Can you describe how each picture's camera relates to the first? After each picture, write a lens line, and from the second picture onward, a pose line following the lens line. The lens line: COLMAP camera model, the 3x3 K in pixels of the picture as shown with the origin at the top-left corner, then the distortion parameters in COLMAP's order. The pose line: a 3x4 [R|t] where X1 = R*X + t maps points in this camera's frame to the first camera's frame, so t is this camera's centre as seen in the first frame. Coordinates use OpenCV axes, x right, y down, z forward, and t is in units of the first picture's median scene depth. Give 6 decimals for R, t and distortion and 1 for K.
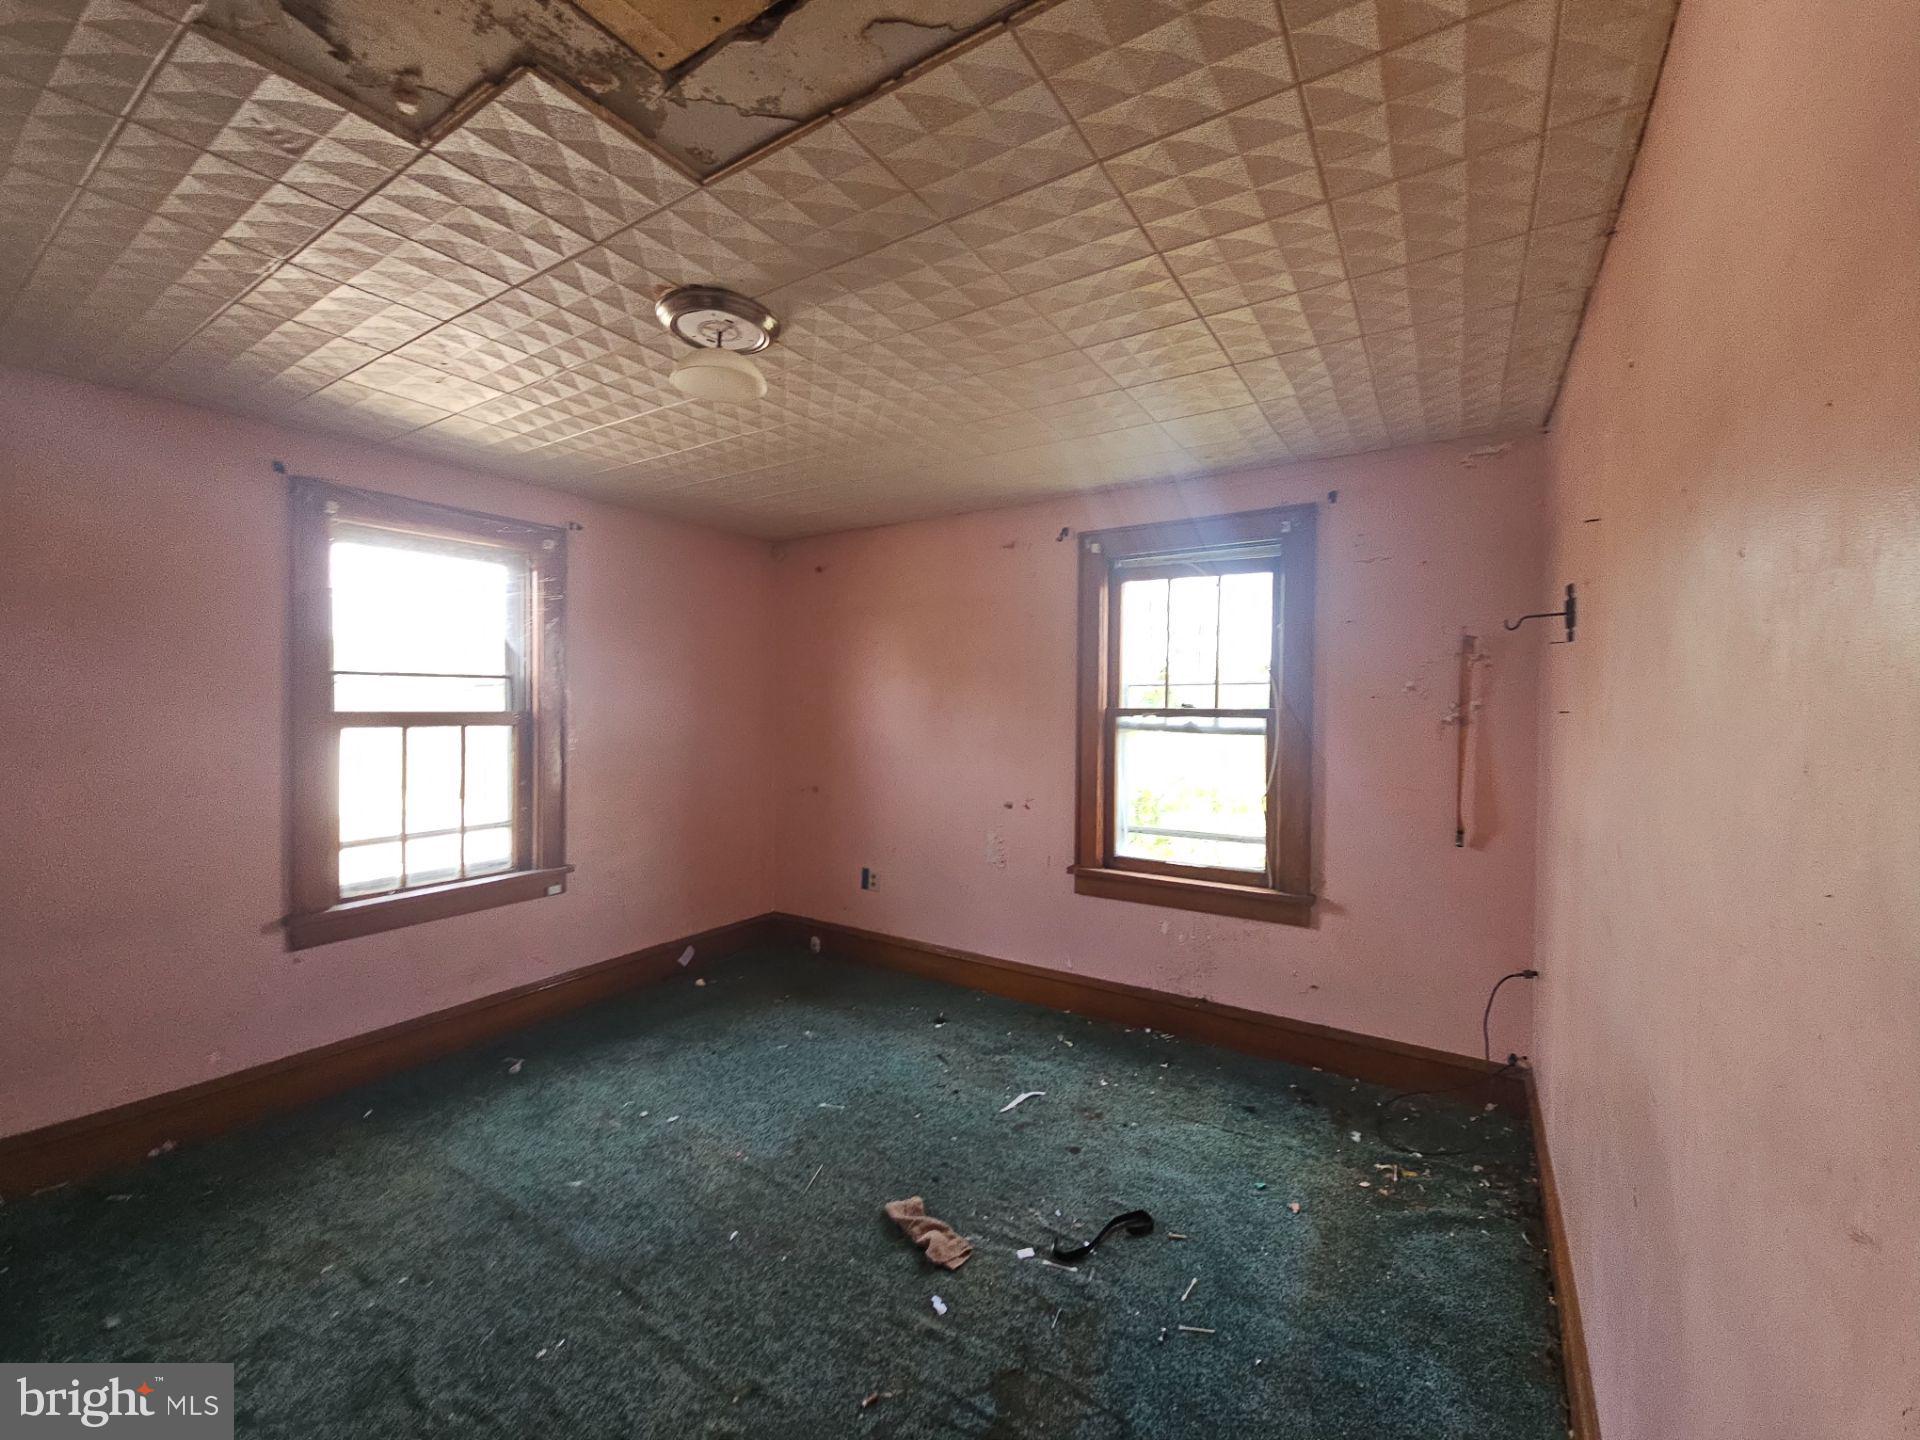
lens RADIAL K [[775.8, 0, 961.8], [0, 775.8, 721.6], [0, 0, 1]] dist [-0.009100, -0.000268]
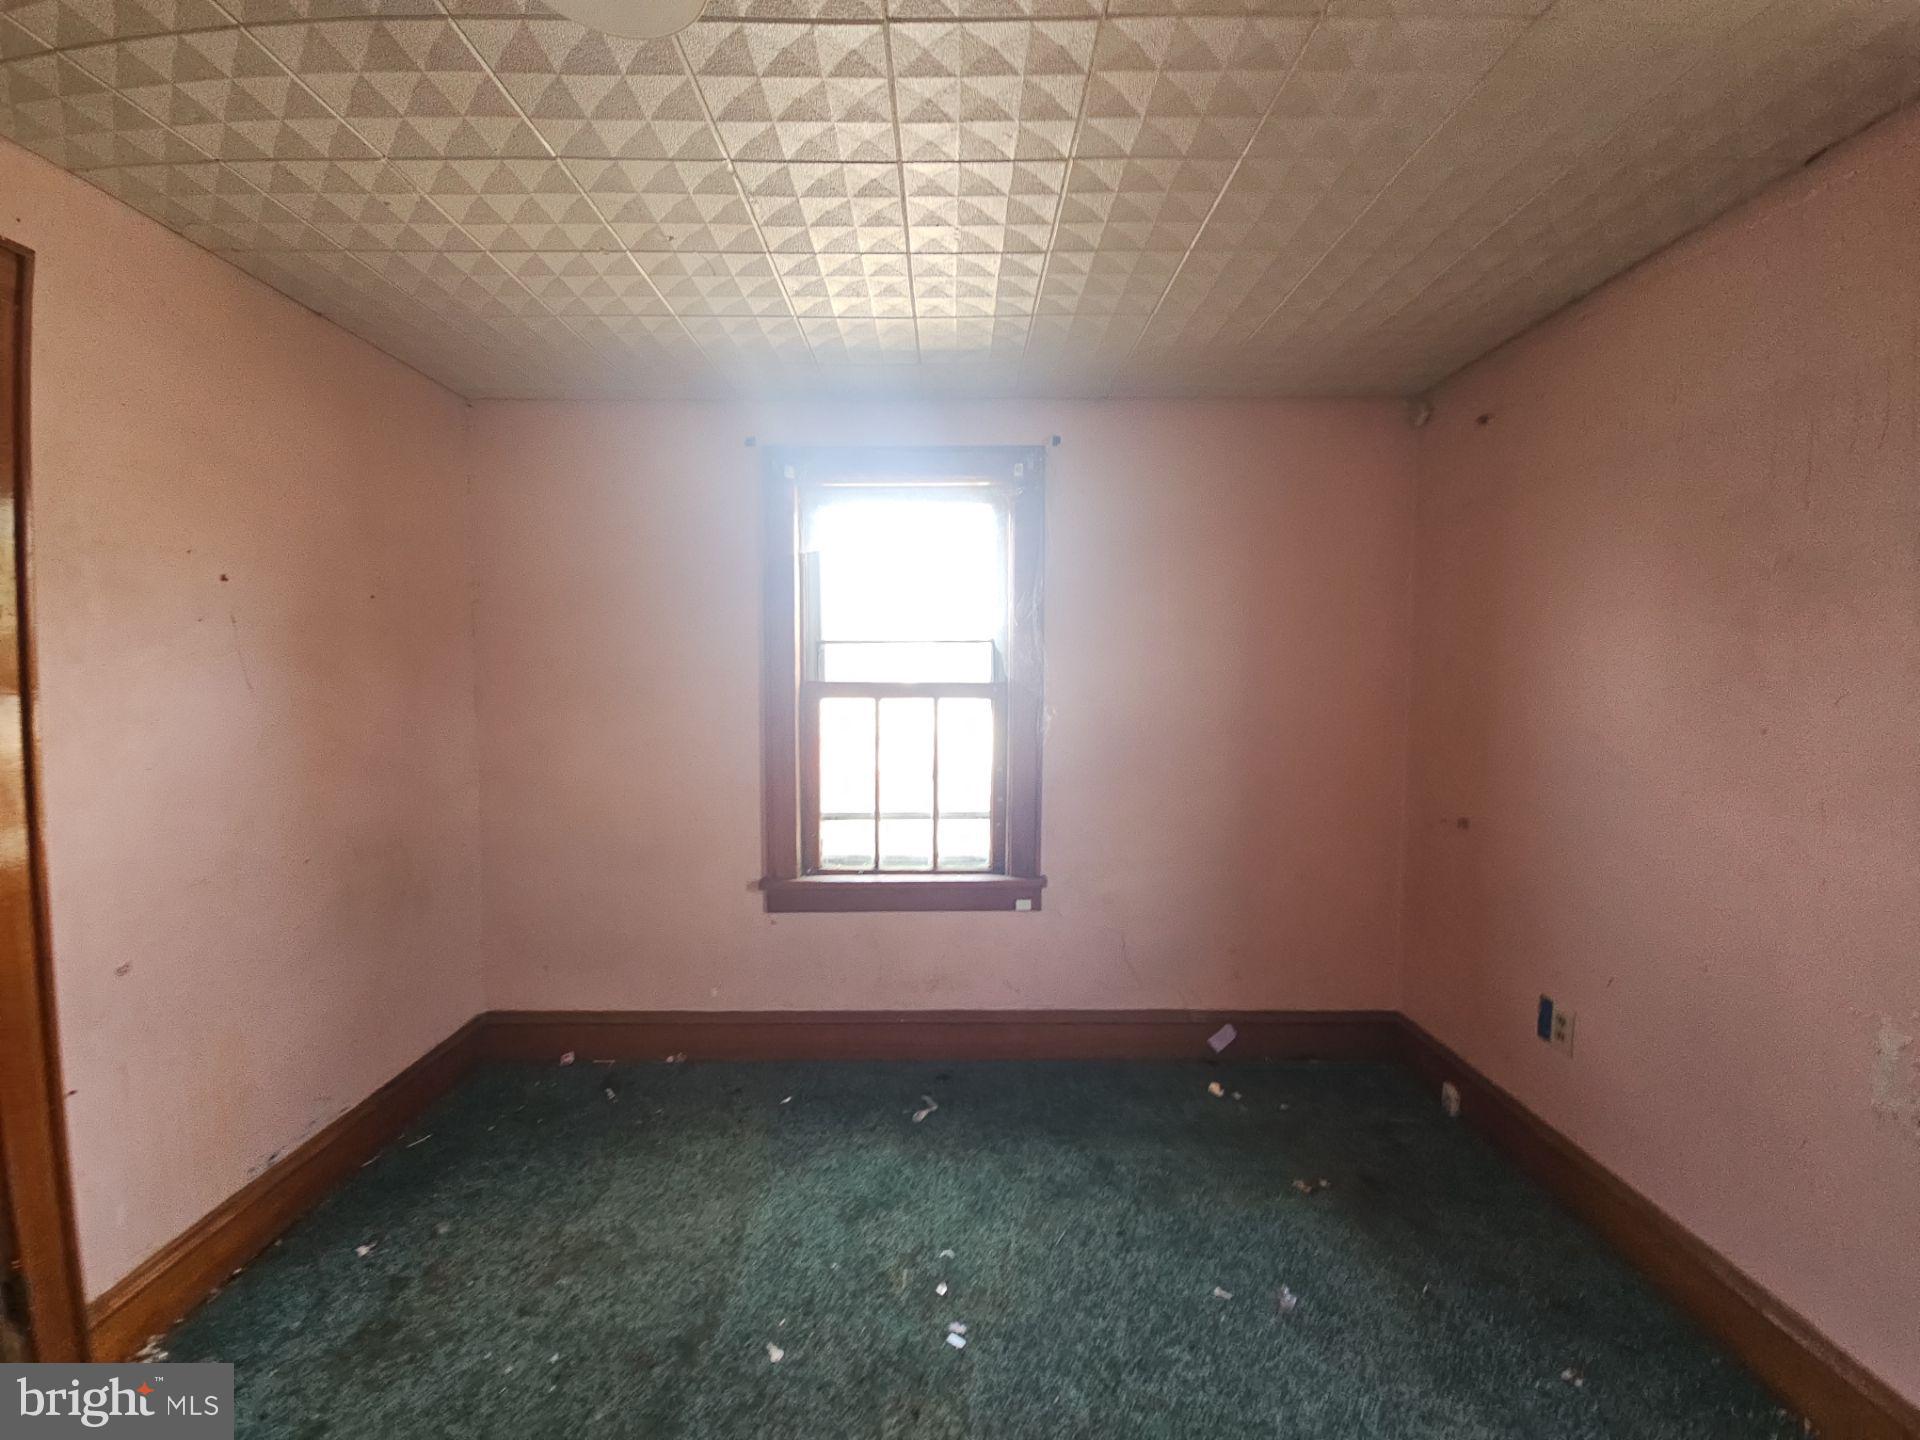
lens RADIAL K [[775.8, 0, 956.8], [0, 775.8, 719.6], [0, 0, 1]] dist [-0.009100, -0.000268]
pose [[0.533525, 0.040254, -0.844826, 0.114645], [-0.014848, 0.999159, 0.038230, -0.003851], [0.845654, -0.007853, 0.533674, 0.564250]]
